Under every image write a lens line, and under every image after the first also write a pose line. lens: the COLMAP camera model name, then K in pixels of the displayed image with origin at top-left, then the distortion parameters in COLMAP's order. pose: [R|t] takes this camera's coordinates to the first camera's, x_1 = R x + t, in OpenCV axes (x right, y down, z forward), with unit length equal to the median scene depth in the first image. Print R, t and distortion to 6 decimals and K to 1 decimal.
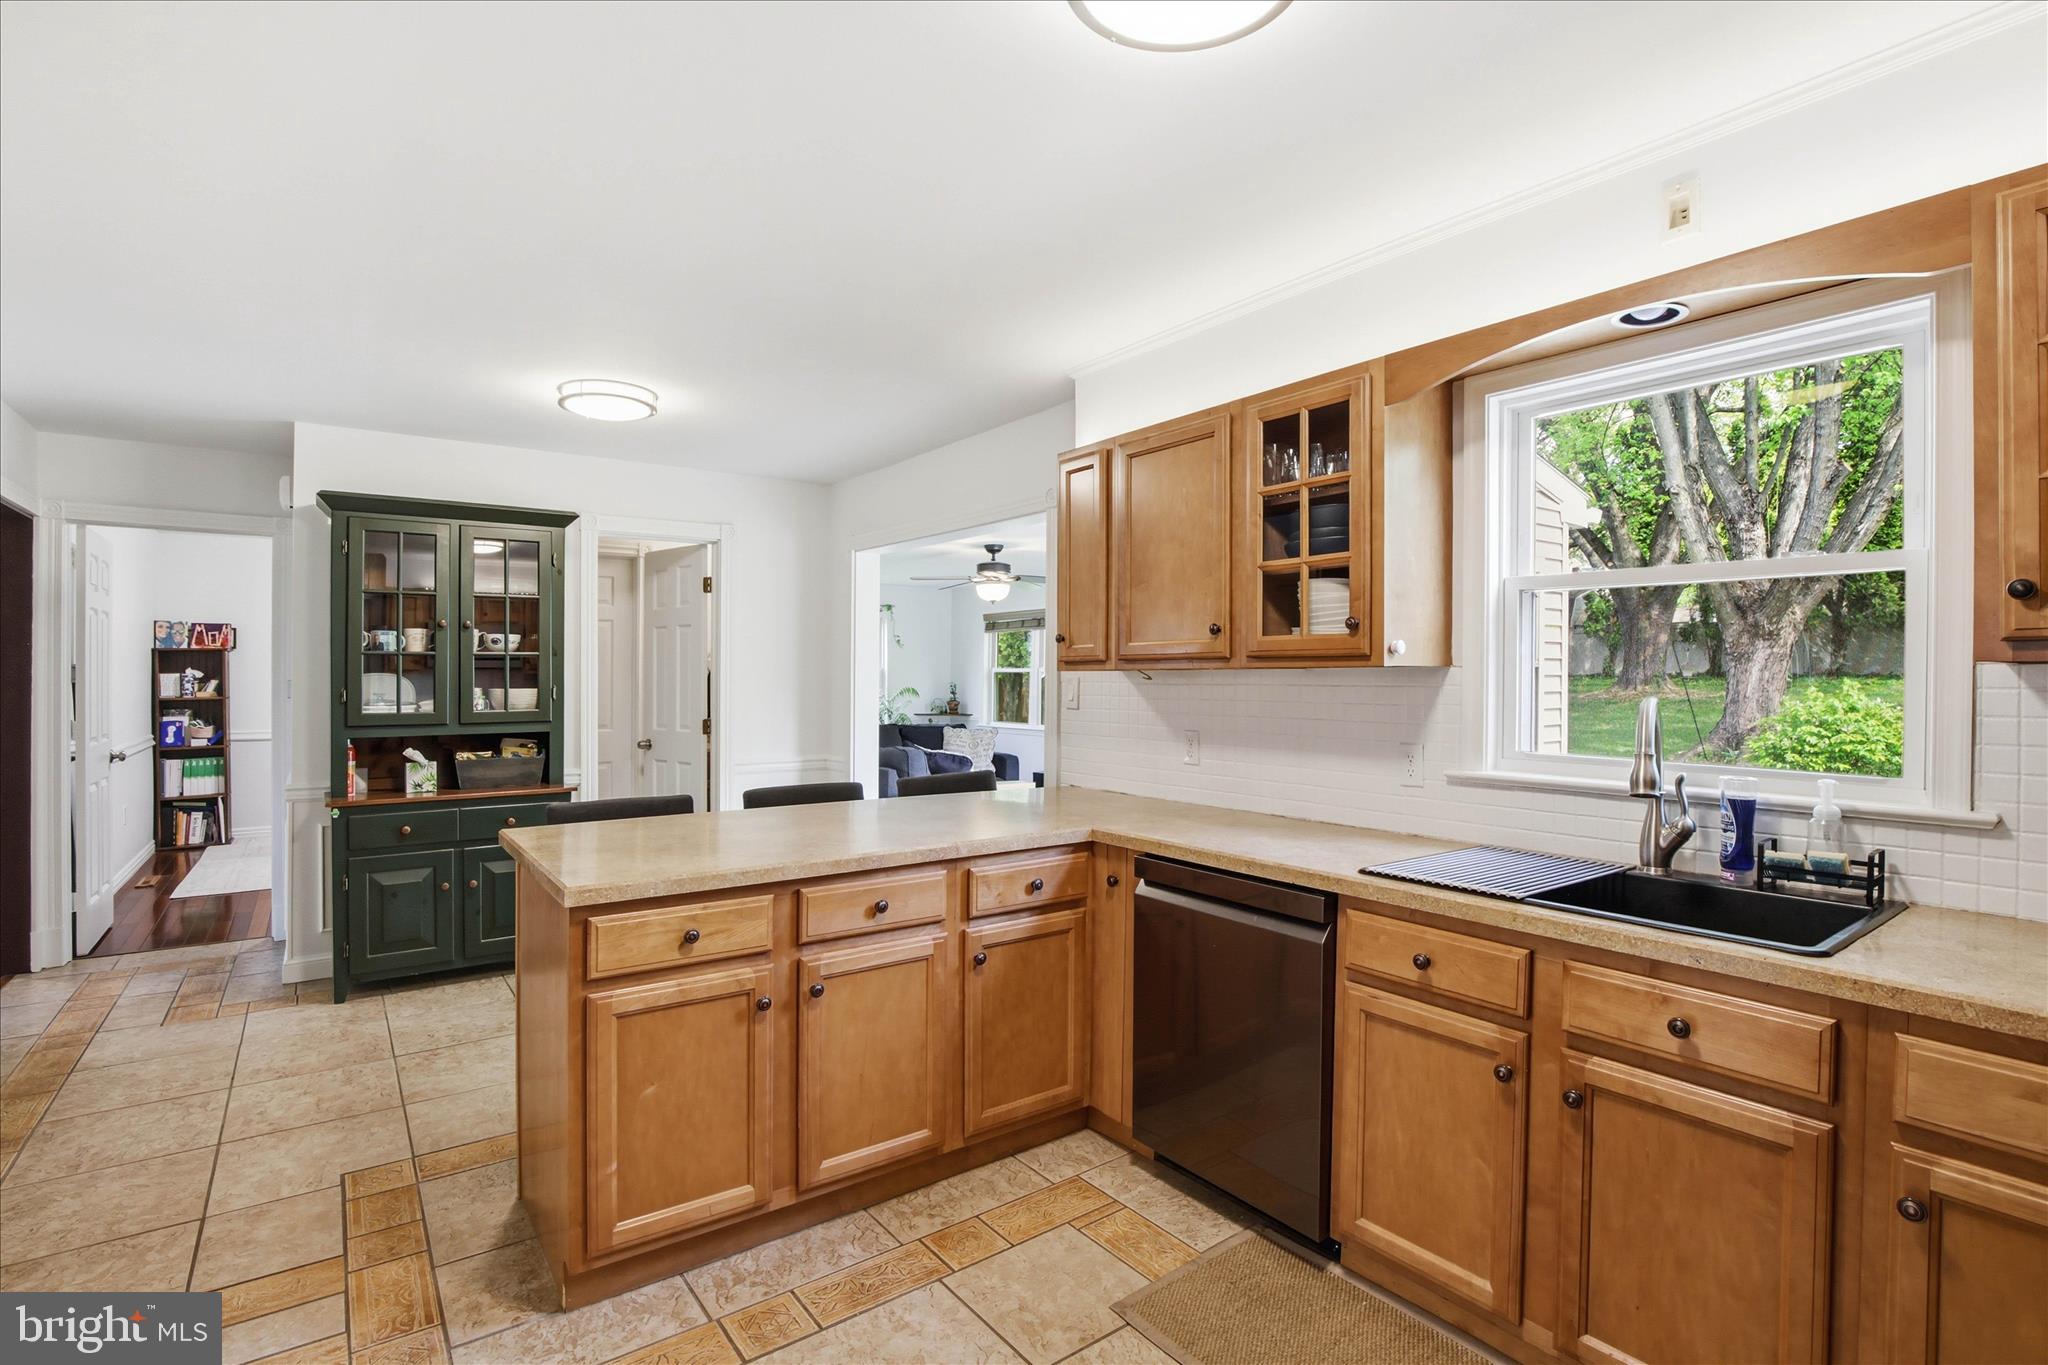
lens RADIAL K [[974.6, 0, 1028.8], [0, 974.6, 661.9], [0, 0, 1]] dist [-0.034046, 0.007329]
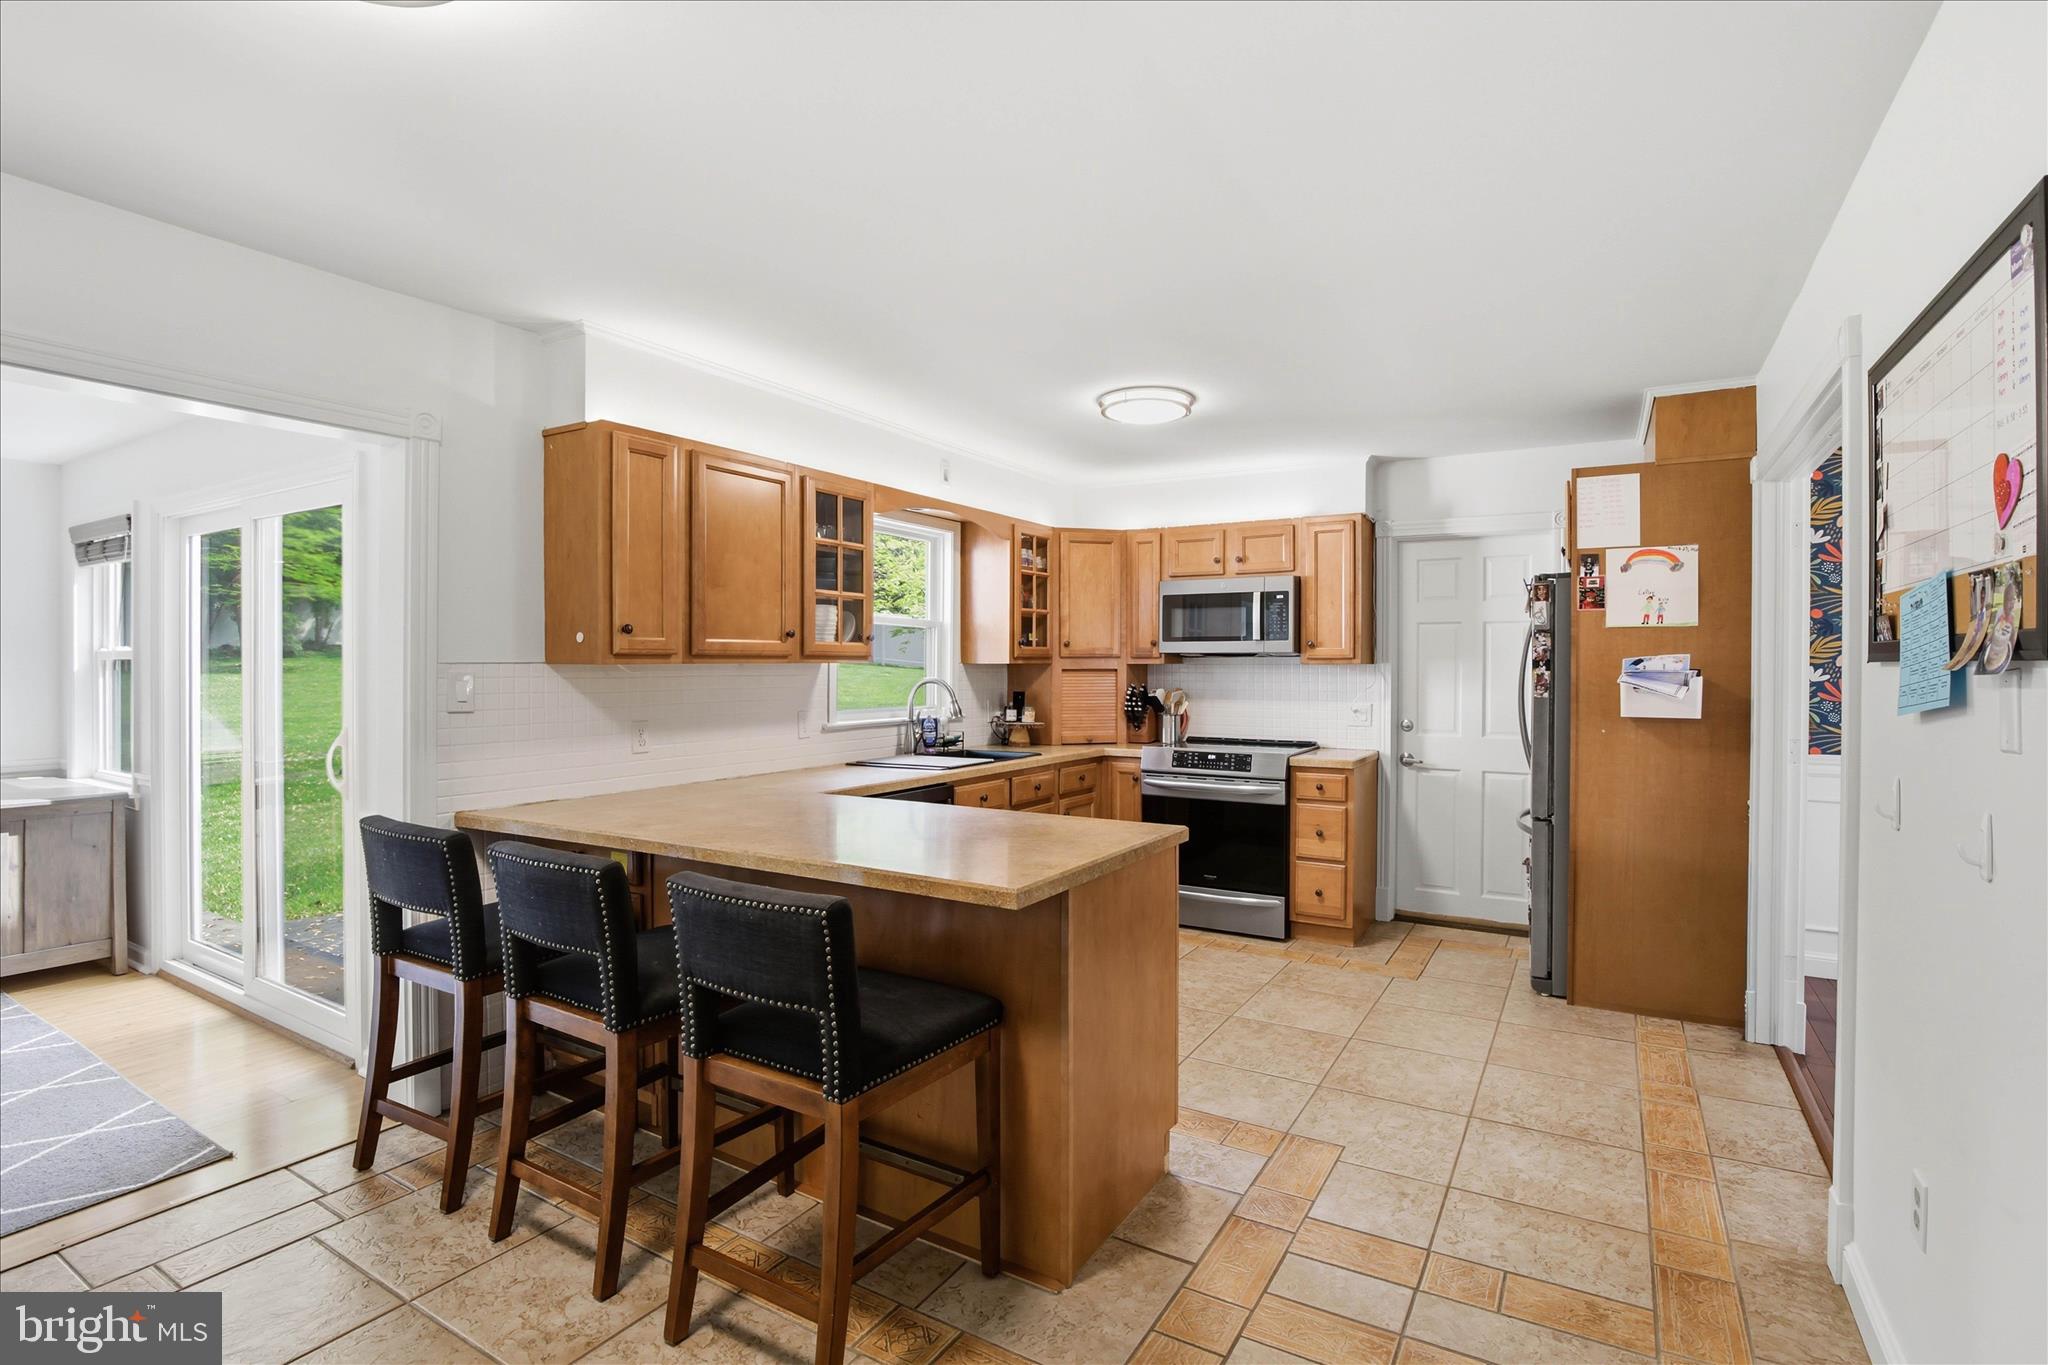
lens RADIAL K [[965.3, 0, 1024.0], [0, 965.3, 682.5], [0, 0, 1]] dist [-0.023482, -0.000035]
pose [[-0.379841, -0.015040, 0.924930, -1.346450], [-0.012264, 0.999862, 0.011222, 0.017521], [-0.924971, -0.007080, -0.379973, 1.419295]]
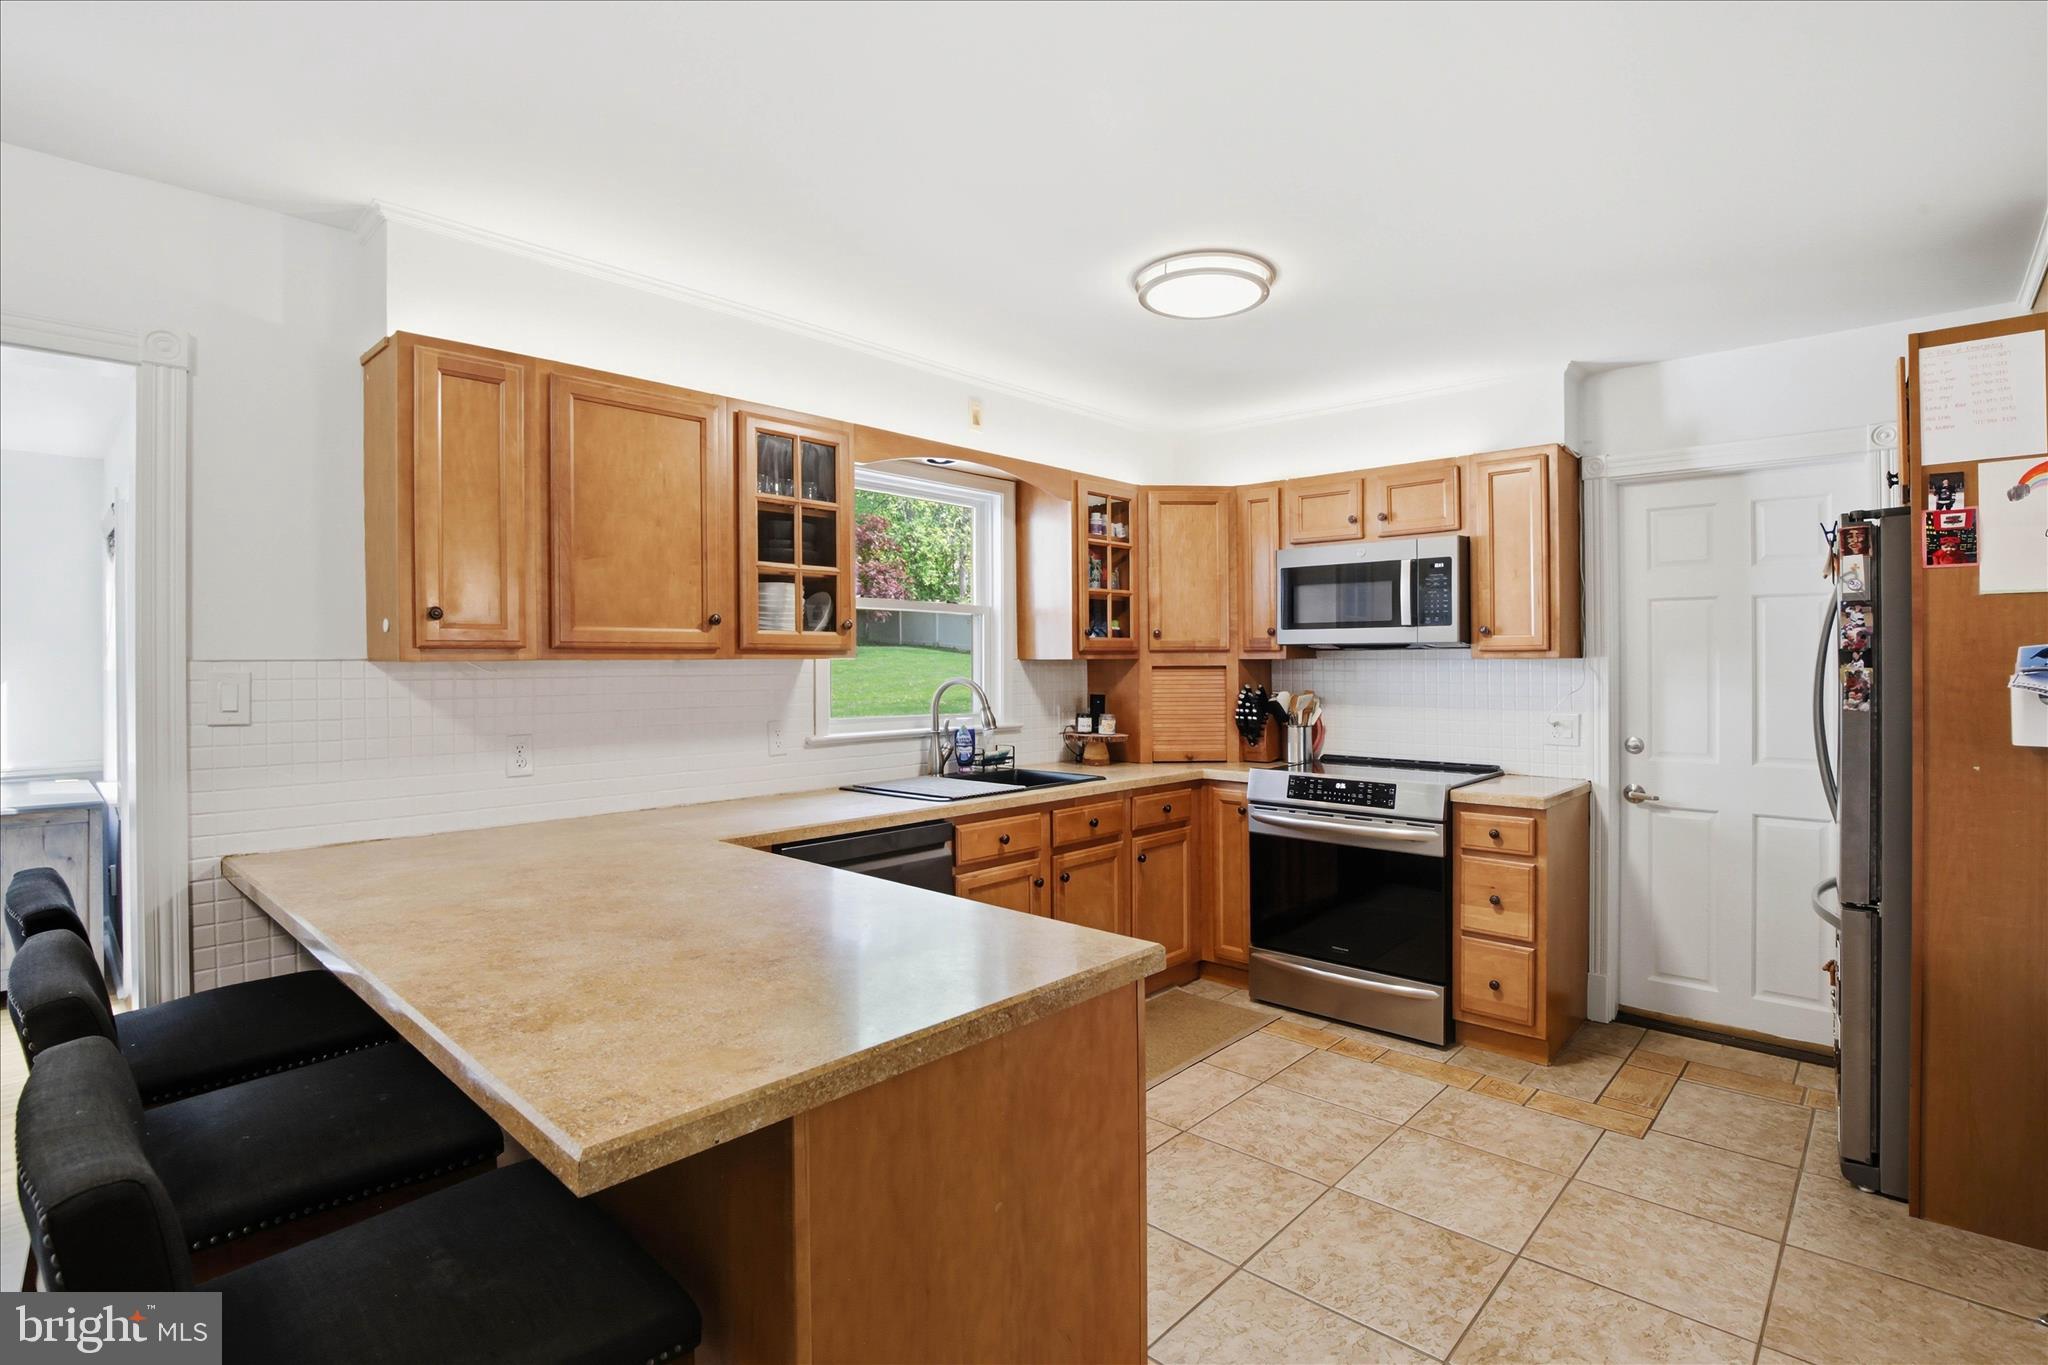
lens RADIAL K [[974.6, 0, 1028.8], [0, 974.6, 661.9], [0, 0, 1]] dist [-0.034046, 0.007329]
pose [[-0.183666, 0.002271, 0.982986, -0.993025], [-0.010555, 0.999935, -0.004283, 0.012690], [-0.982932, -0.011162, -0.183630, 1.019616]]
